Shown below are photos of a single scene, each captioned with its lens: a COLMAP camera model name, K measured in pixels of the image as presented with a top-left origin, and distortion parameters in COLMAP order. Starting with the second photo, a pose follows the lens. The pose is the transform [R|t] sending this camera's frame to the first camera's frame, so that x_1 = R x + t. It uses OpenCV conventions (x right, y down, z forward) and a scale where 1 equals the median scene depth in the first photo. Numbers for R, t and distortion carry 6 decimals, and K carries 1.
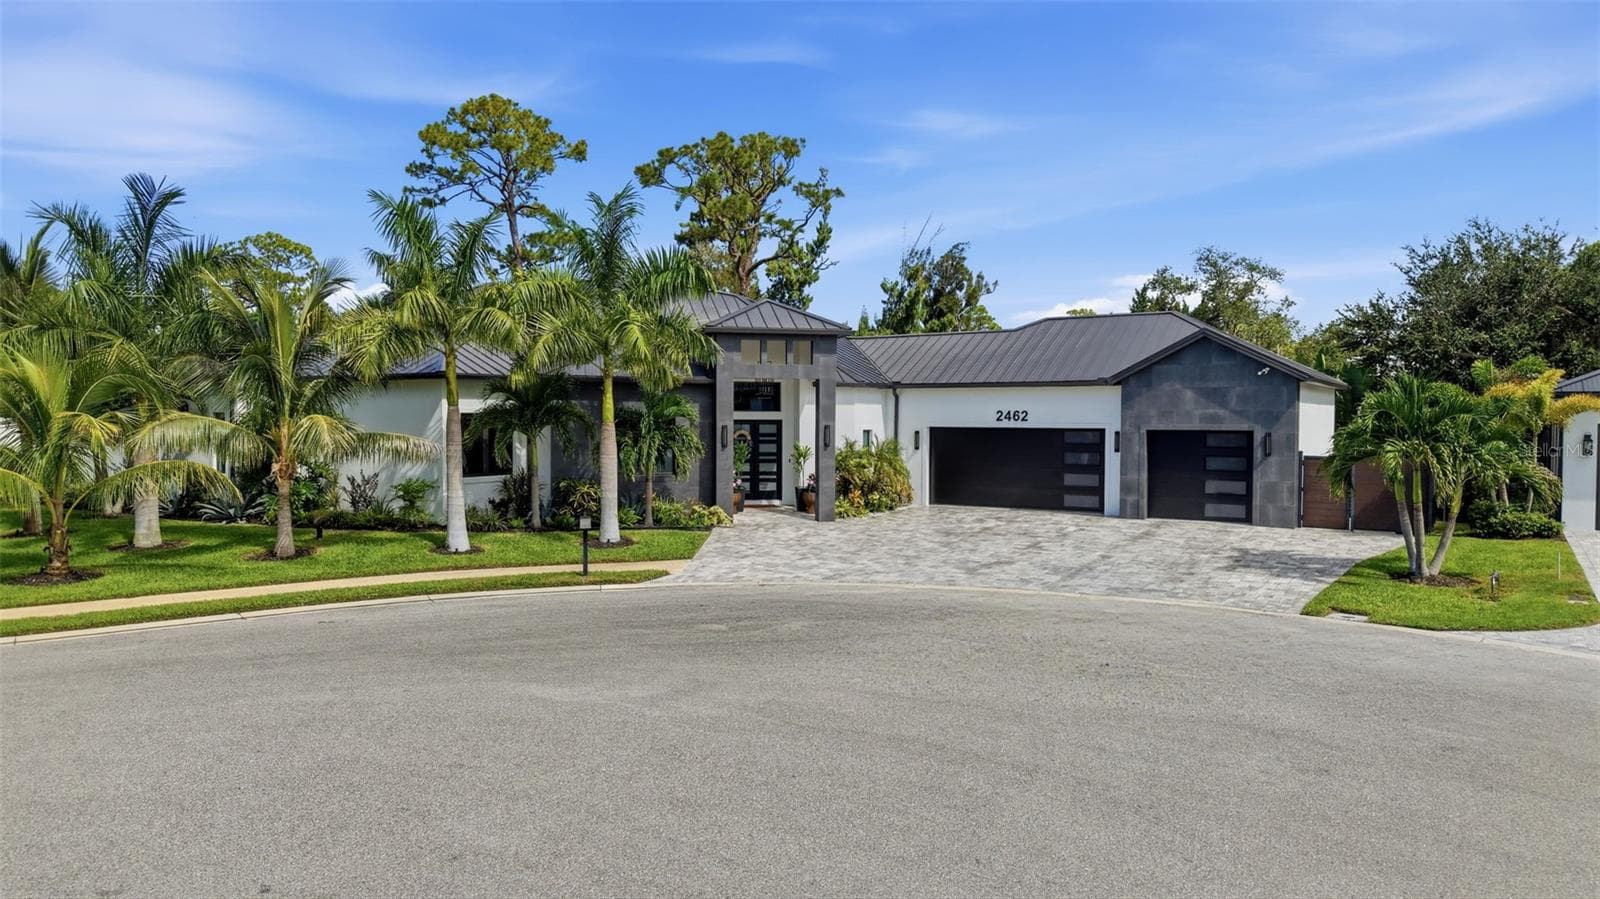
lens RADIAL K [[1058.7, 0, 809.1], [0, 1058.7, 447.3], [0, 0, 1]] dist [0.008122, -0.008619]
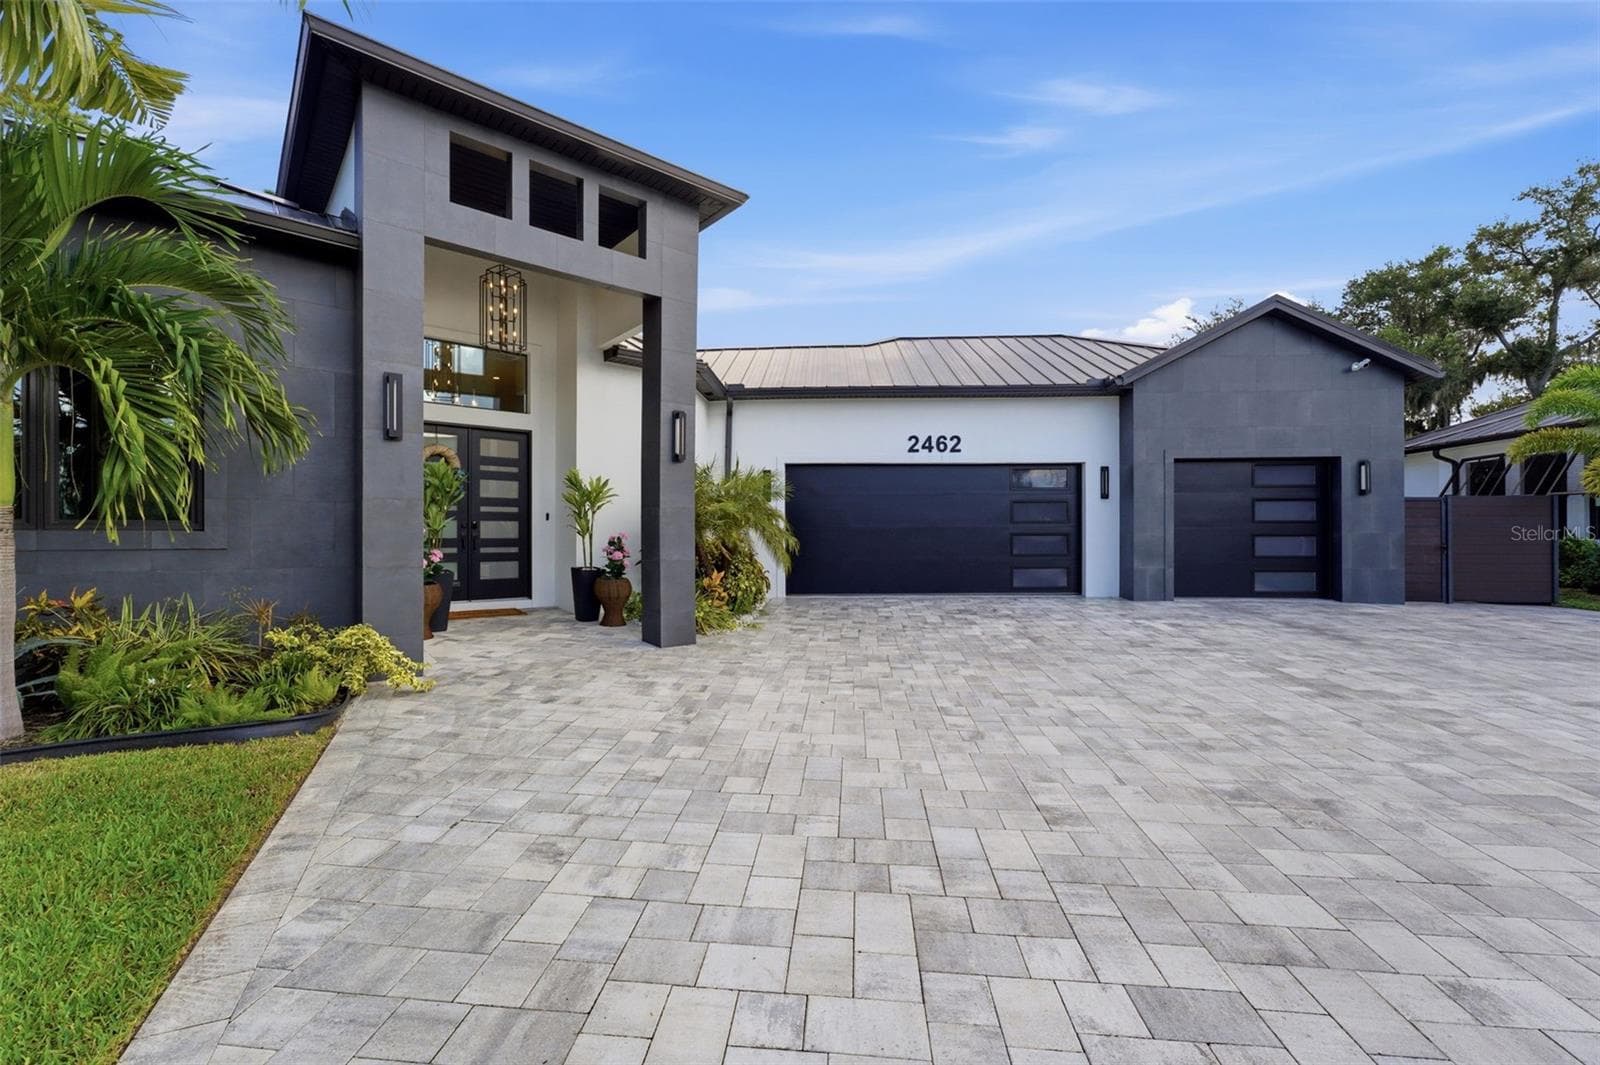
lens RADIAL K [[683.4, 0, 806.4], [0, 683.4, 525.2], [0, 0, 1]] dist [-0.004147, -0.000081]
pose [[0.892856, 0.002028, 0.450337, -0.056908], [0.018555, 0.998975, -0.041287, 0.034048], [-0.449959, 0.045219, 0.891904, 0.706428]]
